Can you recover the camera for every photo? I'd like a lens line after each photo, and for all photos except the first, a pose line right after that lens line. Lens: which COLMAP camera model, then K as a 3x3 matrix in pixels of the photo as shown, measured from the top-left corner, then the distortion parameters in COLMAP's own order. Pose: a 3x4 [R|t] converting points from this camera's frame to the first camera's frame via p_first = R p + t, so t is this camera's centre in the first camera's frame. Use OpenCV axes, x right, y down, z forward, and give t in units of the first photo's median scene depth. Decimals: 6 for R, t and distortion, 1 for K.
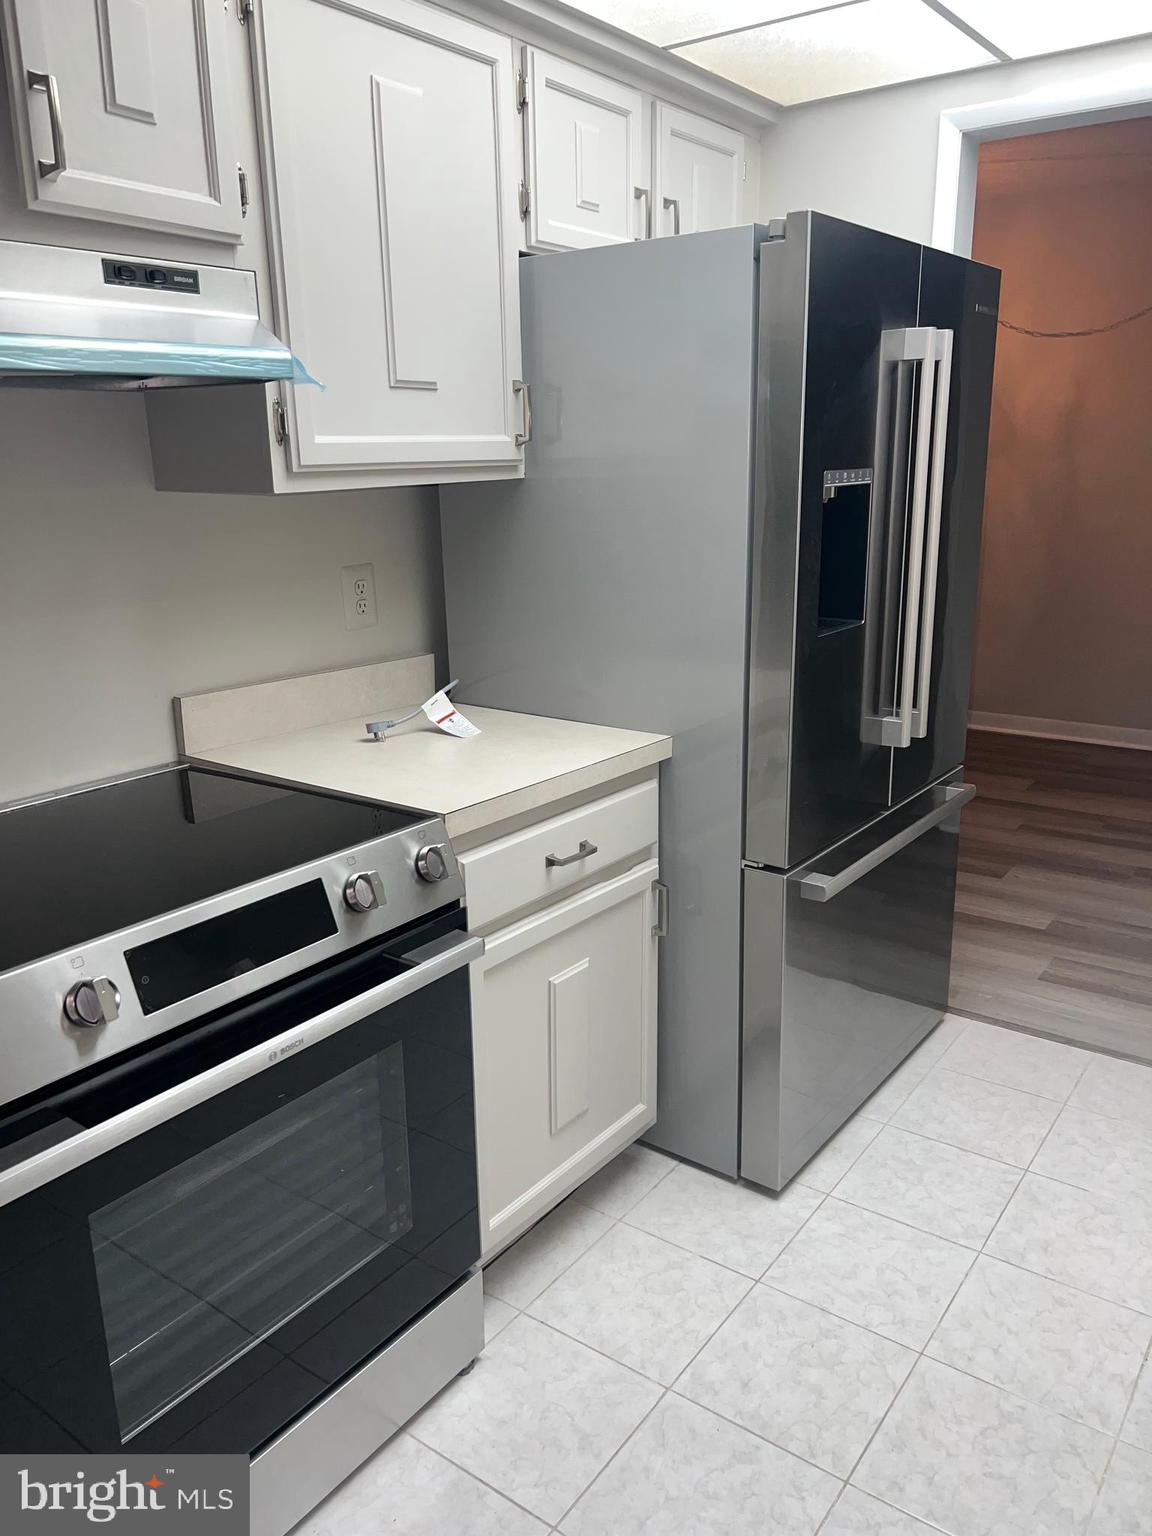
lens RADIAL K [[1158.2, 0, 589.1], [0, 1158.2, 765.0], [0, 0, 1]] dist [0.054946, -0.061334]
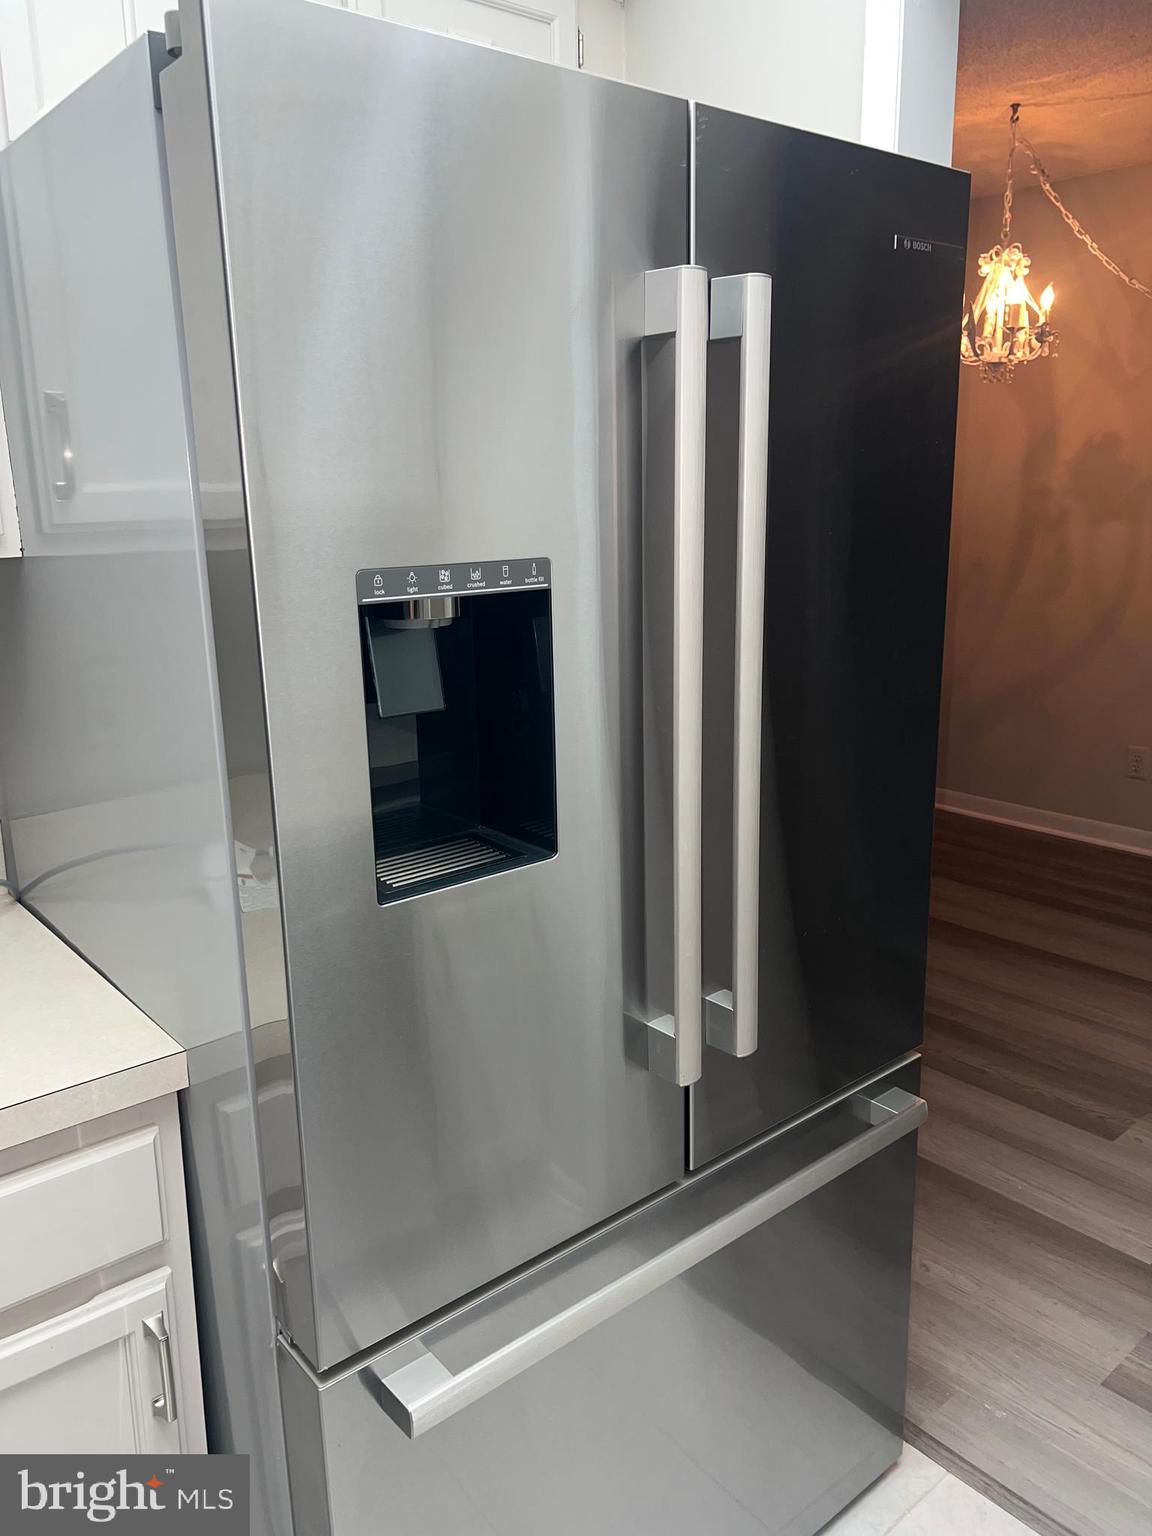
lens RADIAL K [[1158.2, 0, 565.2], [0, 1158.2, 775.6], [0, 0, 1]] dist [0.054946, -0.061334]
pose [[0.973204, 0.048084, -0.224862, 0.269223], [-0.052717, 0.998502, -0.014644, -0.116007], [0.223821, 0.026105, 0.974281, 0.394872]]
